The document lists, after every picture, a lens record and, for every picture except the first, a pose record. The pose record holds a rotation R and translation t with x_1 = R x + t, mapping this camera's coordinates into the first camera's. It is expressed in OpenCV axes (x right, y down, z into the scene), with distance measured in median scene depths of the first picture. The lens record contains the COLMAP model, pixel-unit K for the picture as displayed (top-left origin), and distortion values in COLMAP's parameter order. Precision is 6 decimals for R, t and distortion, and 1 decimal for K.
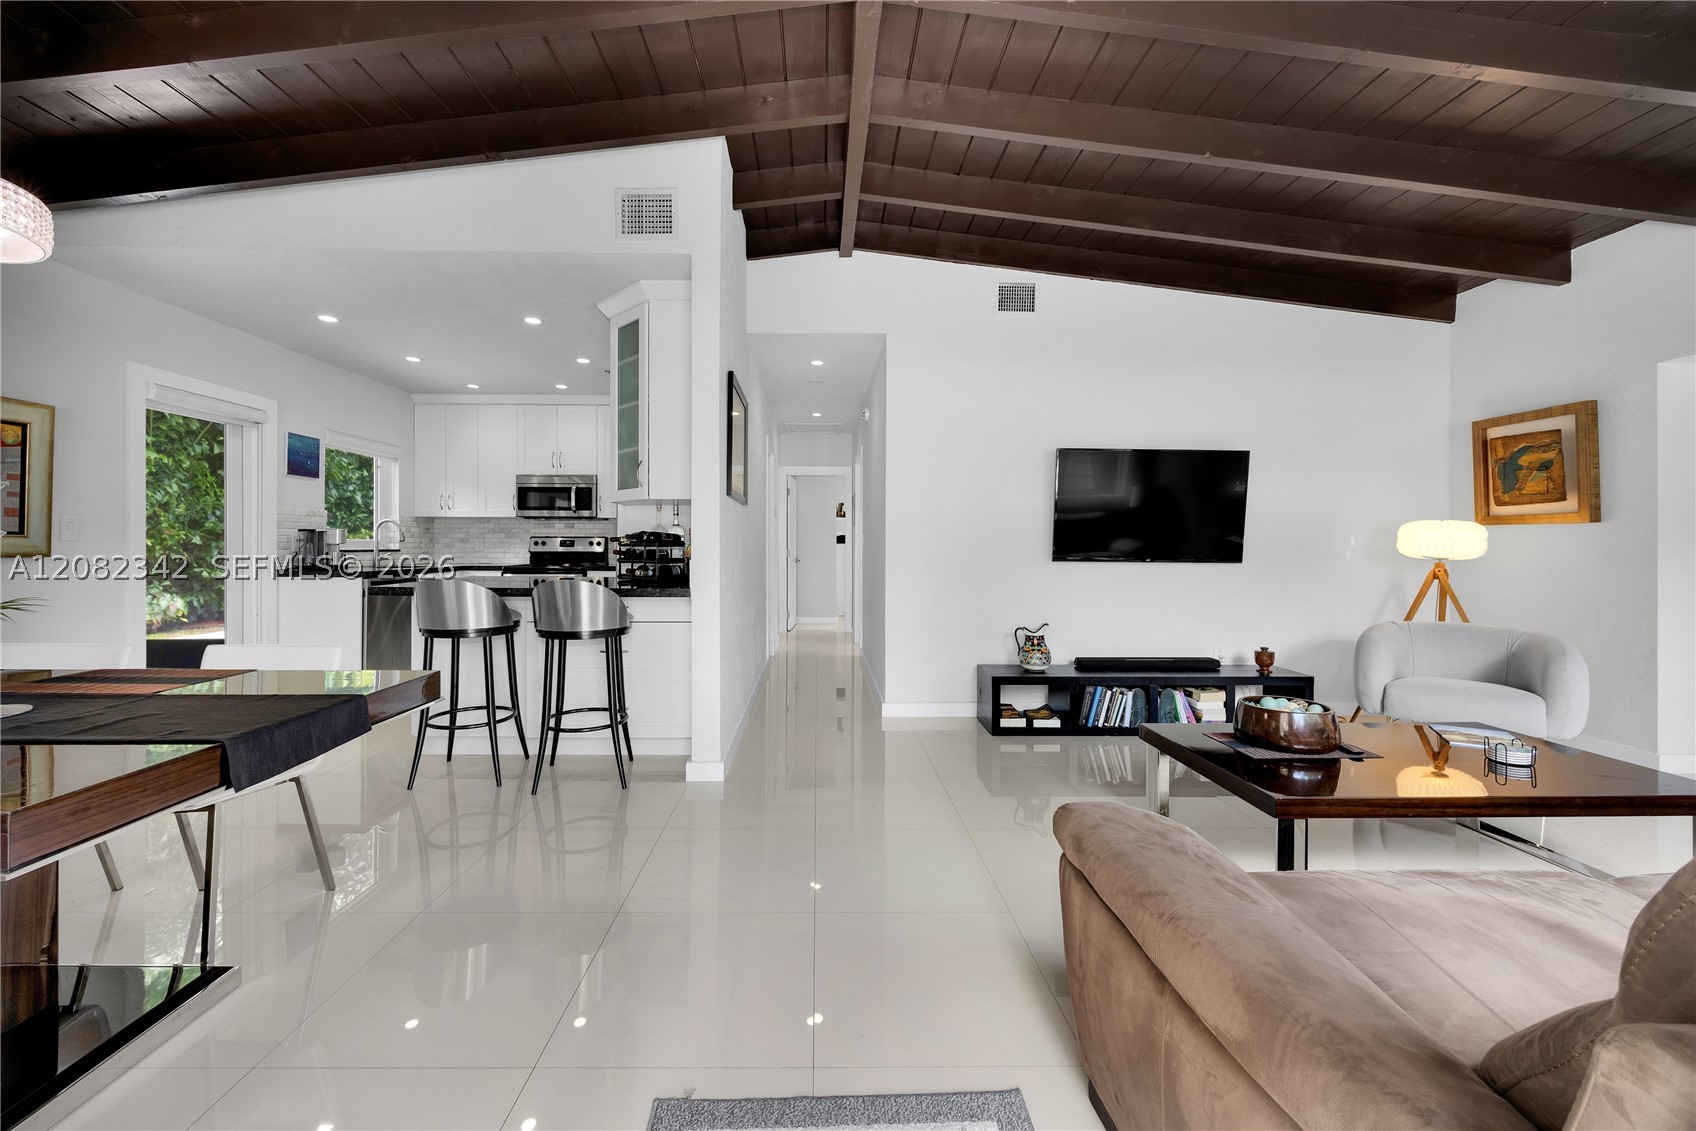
lens RADIAL K [[686.2, 0, 837.9], [0, 686.2, 545.3], [0, 0, 1]] dist [-0.004206, -0.000766]
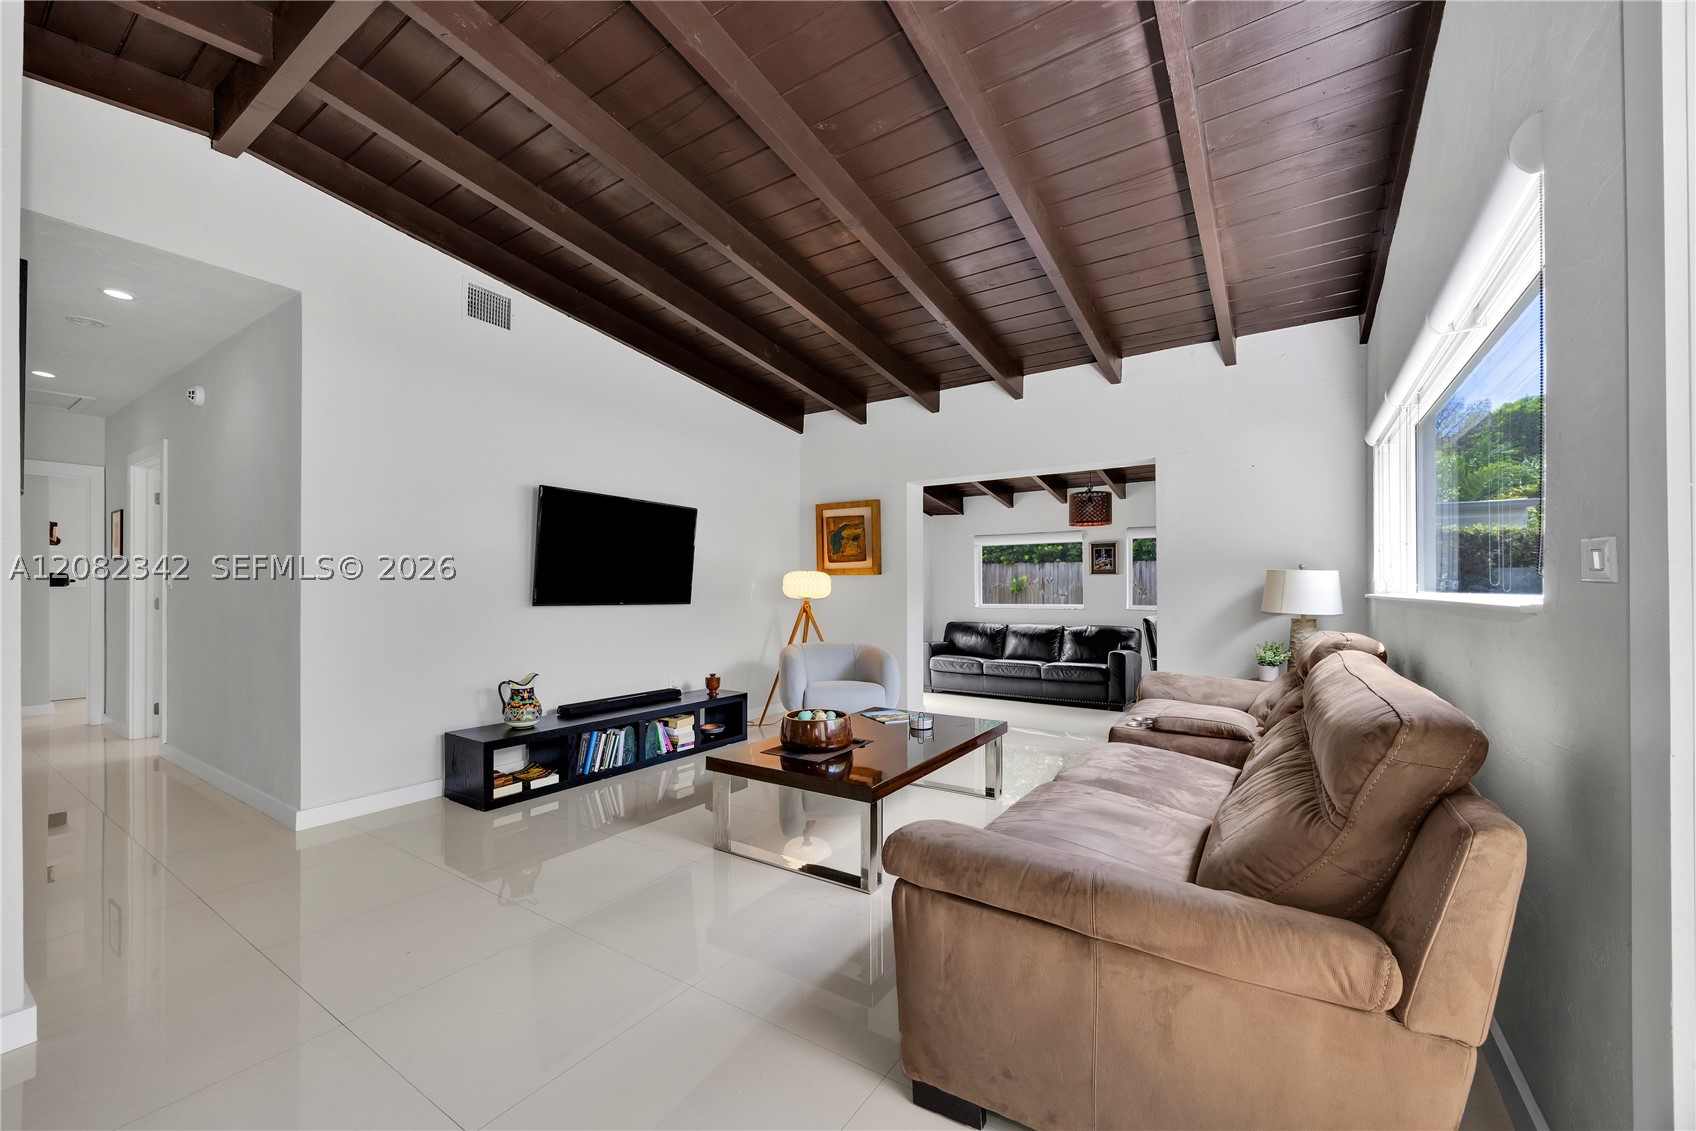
lens RADIAL K [[647.1, 0, 831.7], [0, 647.1, 589.8], [0, 0, 1]] dist [-0.005142, 0.000152]
pose [[0.568872, -0.001219, 0.822425, -0.191308], [0.000515, 0.999999, 0.001126, 0.000378], [-0.822426, -0.000217, 0.568873, 0.186989]]
